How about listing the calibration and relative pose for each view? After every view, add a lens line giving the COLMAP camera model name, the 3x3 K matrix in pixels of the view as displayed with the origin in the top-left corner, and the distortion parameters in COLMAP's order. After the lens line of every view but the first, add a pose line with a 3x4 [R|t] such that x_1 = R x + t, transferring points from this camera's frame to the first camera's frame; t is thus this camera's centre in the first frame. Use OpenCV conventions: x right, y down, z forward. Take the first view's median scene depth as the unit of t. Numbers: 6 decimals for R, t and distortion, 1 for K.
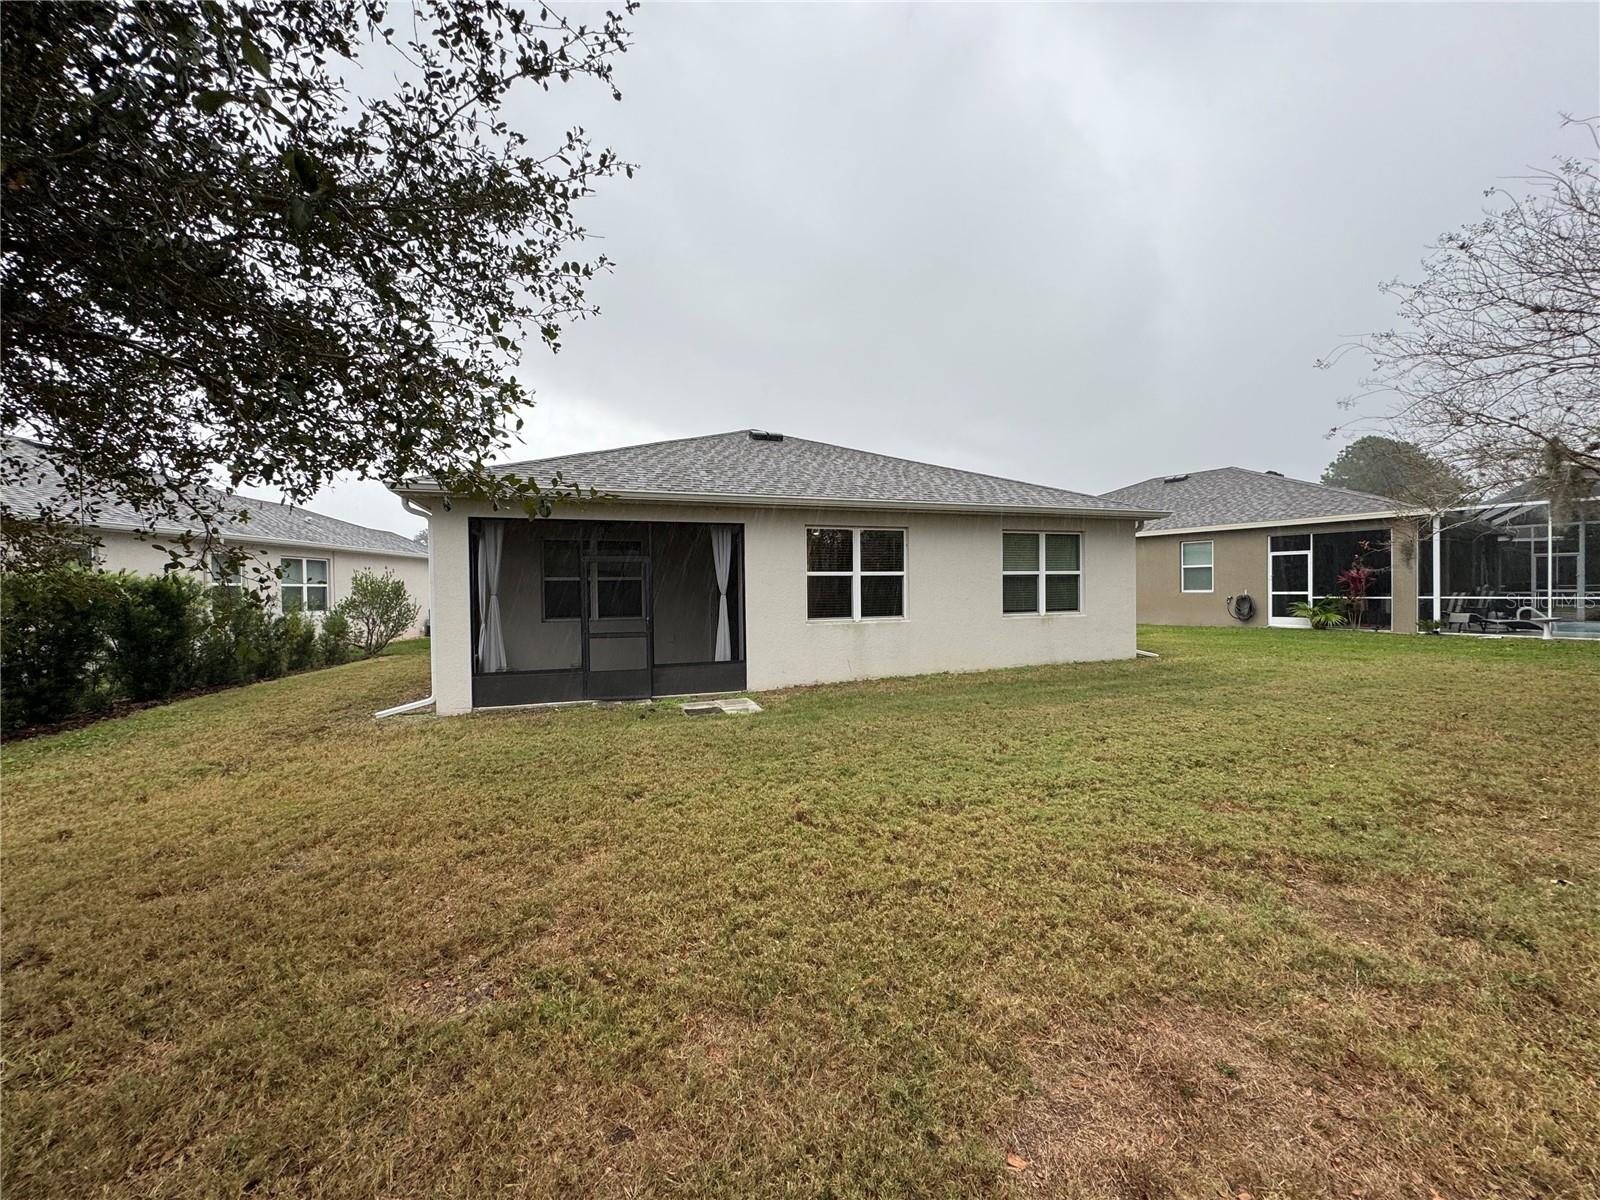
lens RADIAL K [[632.5, 0, 800.0], [0, 632.5, 600.0], [0, 0, 1]] dist [-0.000418, -0.000181]
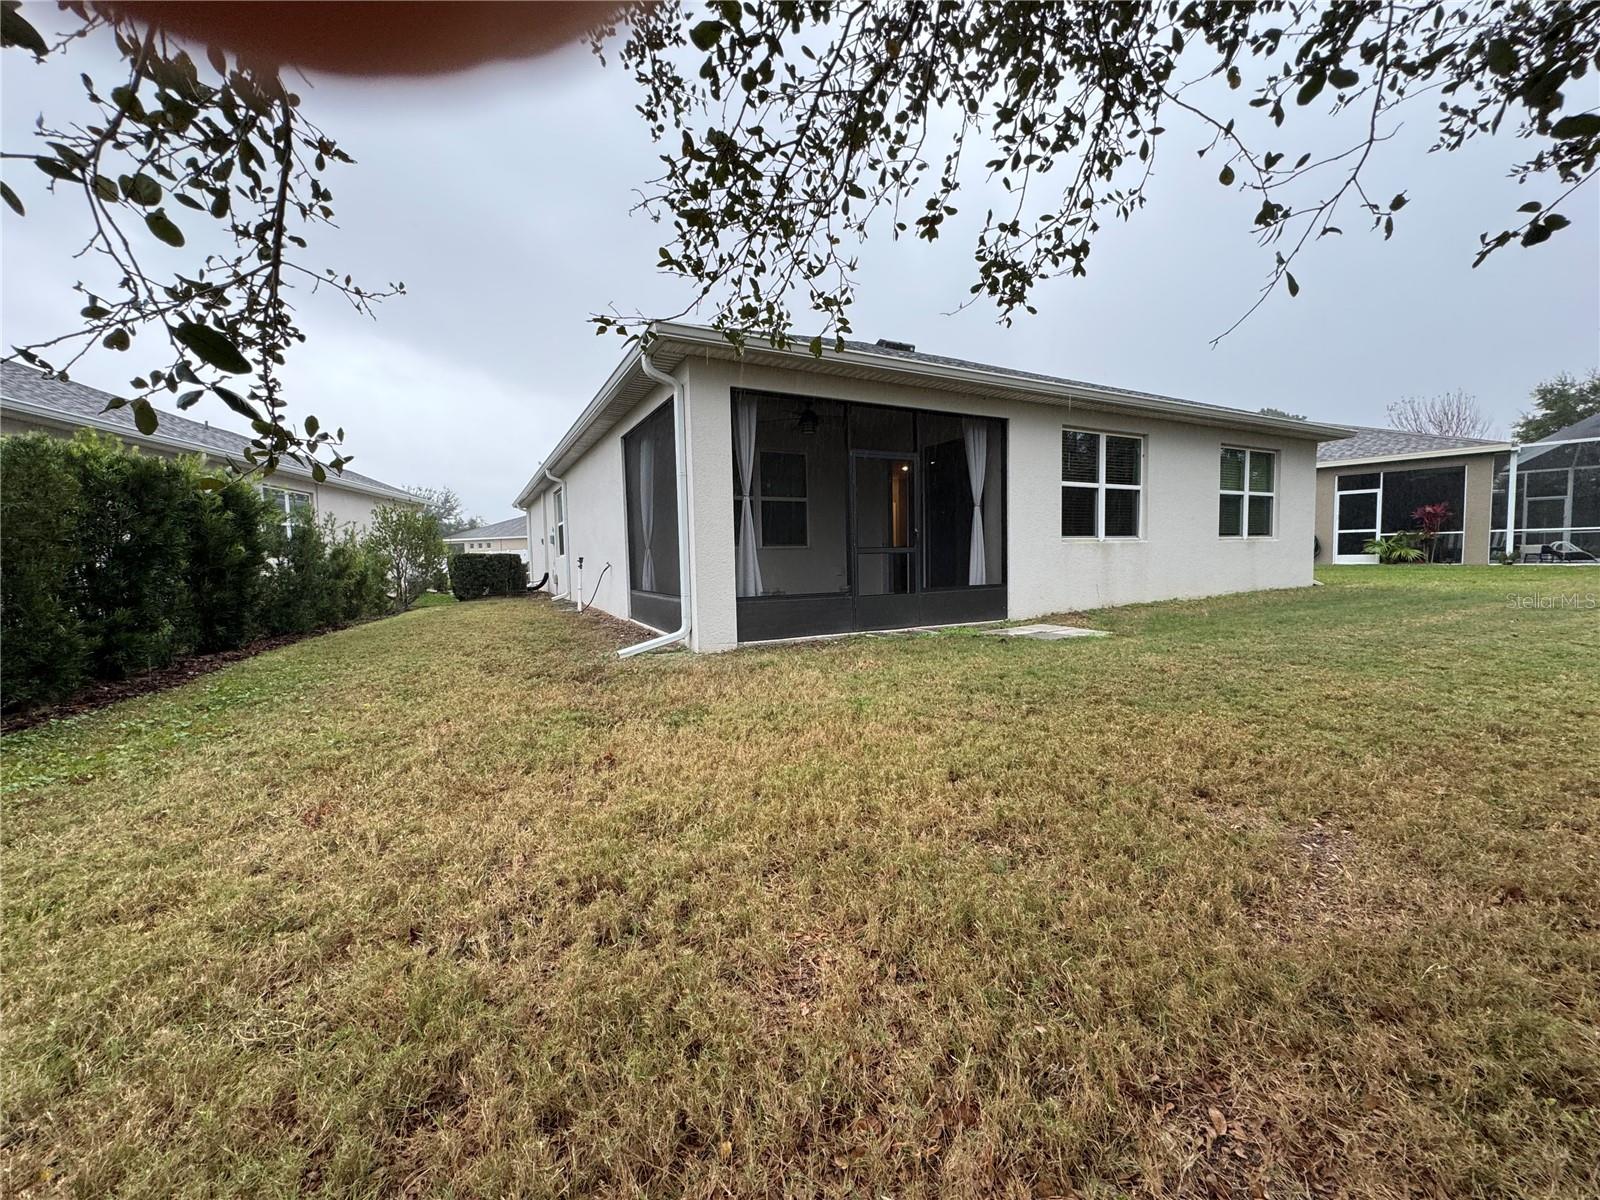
lens RADIAL K [[632.5, 0, 800.0], [0, 632.5, 600.0], [0, 0, 1]] dist [-0.000418, -0.000181]
pose [[0.989689, -0.018159, 0.142080, -0.432637], [0.011248, 0.998721, 0.049300, 0.065086], [-0.142794, -0.047193, 0.988627, 0.188943]]
